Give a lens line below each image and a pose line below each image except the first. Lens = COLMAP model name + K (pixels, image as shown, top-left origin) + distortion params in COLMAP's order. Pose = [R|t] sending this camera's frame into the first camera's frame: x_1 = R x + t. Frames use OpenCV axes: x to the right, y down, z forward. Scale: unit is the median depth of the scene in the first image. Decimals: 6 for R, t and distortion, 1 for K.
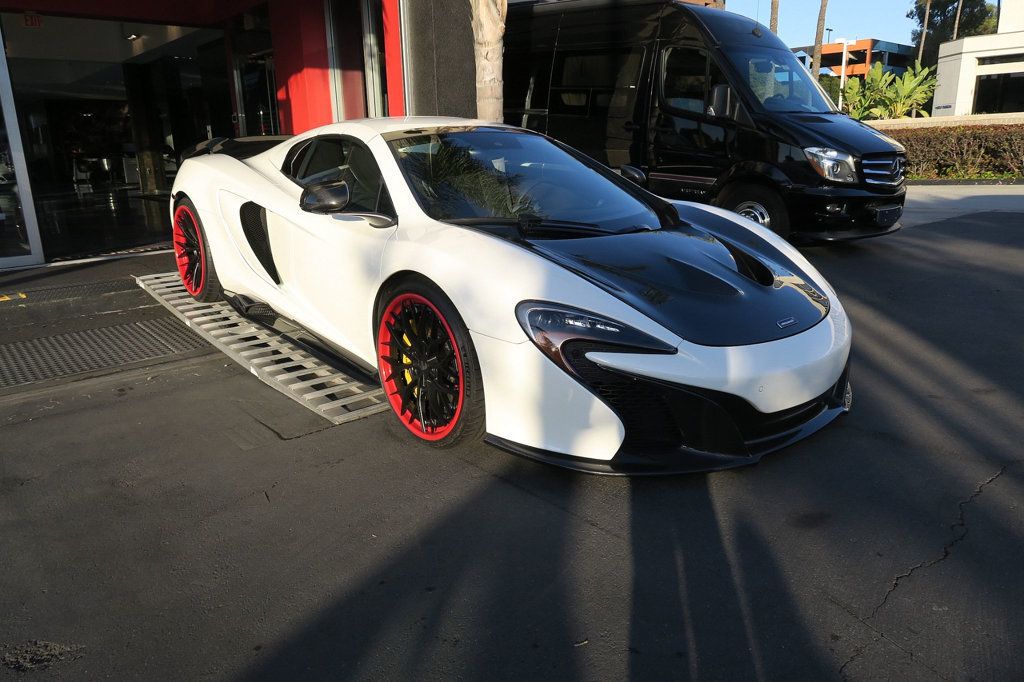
lens RADIAL K [[712.1, 0, 508.8], [0, 712.1, 345.2], [0, 0, 1]] dist [-0.026676, 0.009196]
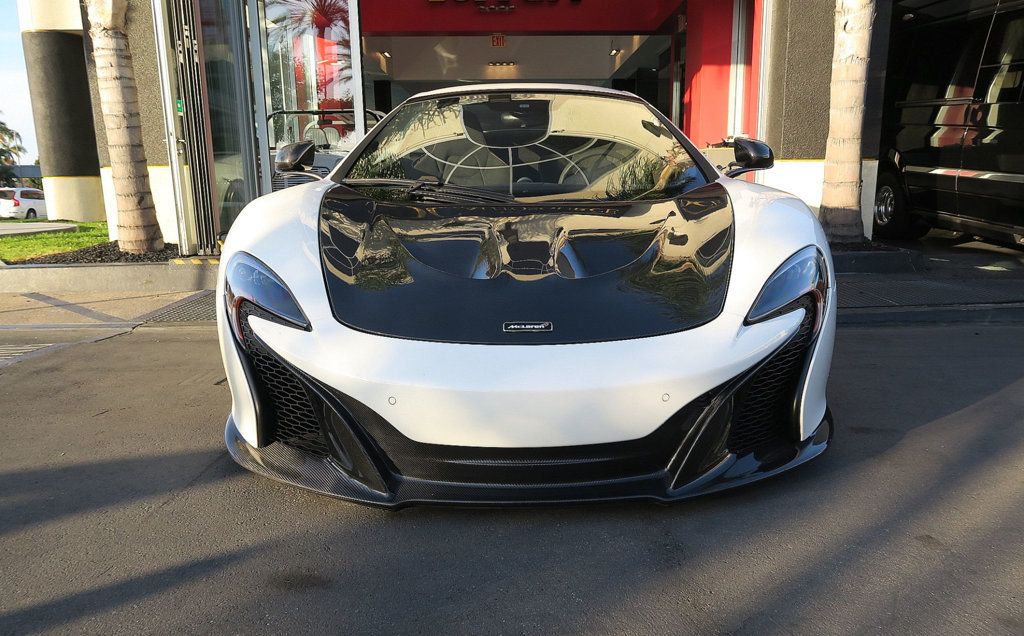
lens RADIAL K [[772.0, 0, 529.0], [0, 772.0, 382.1], [0, 0, 1]] dist [-0.028917, 0.010326]
pose [[0.763584, 0.177290, -0.620893, 0.622964], [-0.182713, 0.981594, 0.055581, -0.016100], [0.619319, 0.071005, 0.781922, 0.325686]]
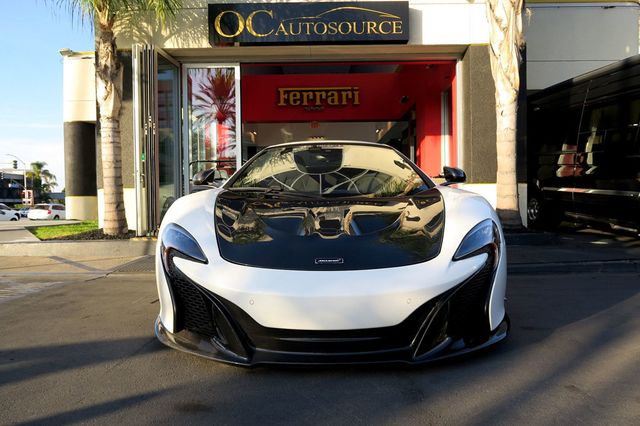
lens RADIAL K [[445.1, 0, 316.6], [0, 445.1, 219.1], [0, 0, 1]] dist [-0.026676, 0.009196]
pose [[0.741202, 0.038944, -0.670151, 0.635861], [-0.185856, 0.971195, -0.149123, 0.010238], [0.645040, 0.235082, 0.727090, 0.321196]]
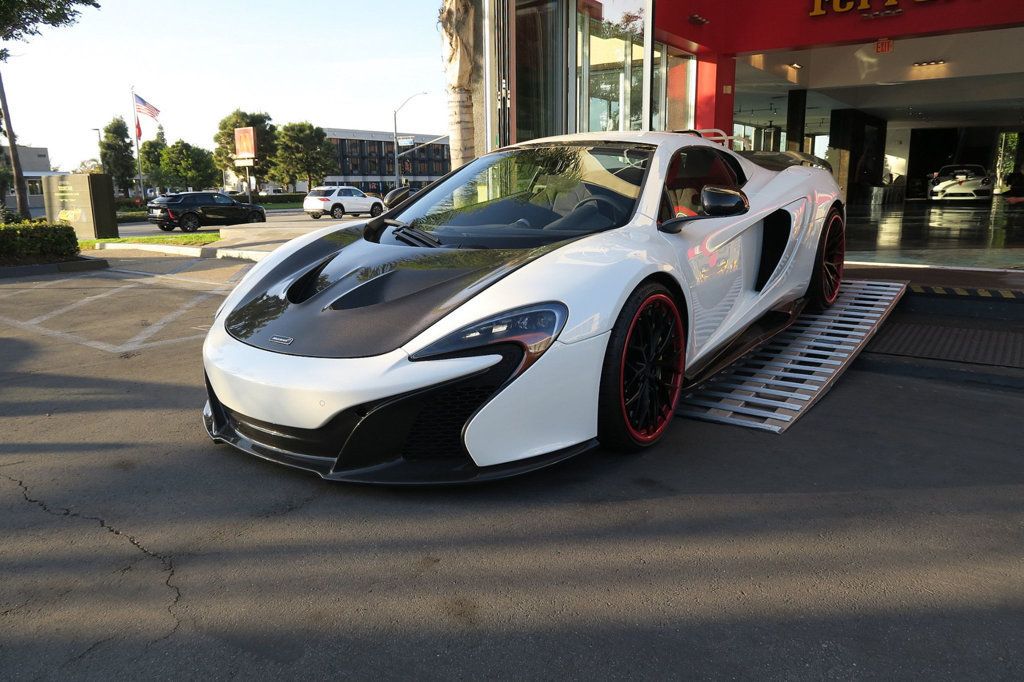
lens RADIAL K [[712.1, 0, 514.2], [0, 712.1, 358.2], [0, 0, 1]] dist [-0.026676, 0.009196]
pose [[0.207844, 0.250173, -0.945629, 1.017521], [-0.254435, 0.947290, 0.194689, -0.206314], [0.944491, 0.200136, 0.260541, 0.787749]]
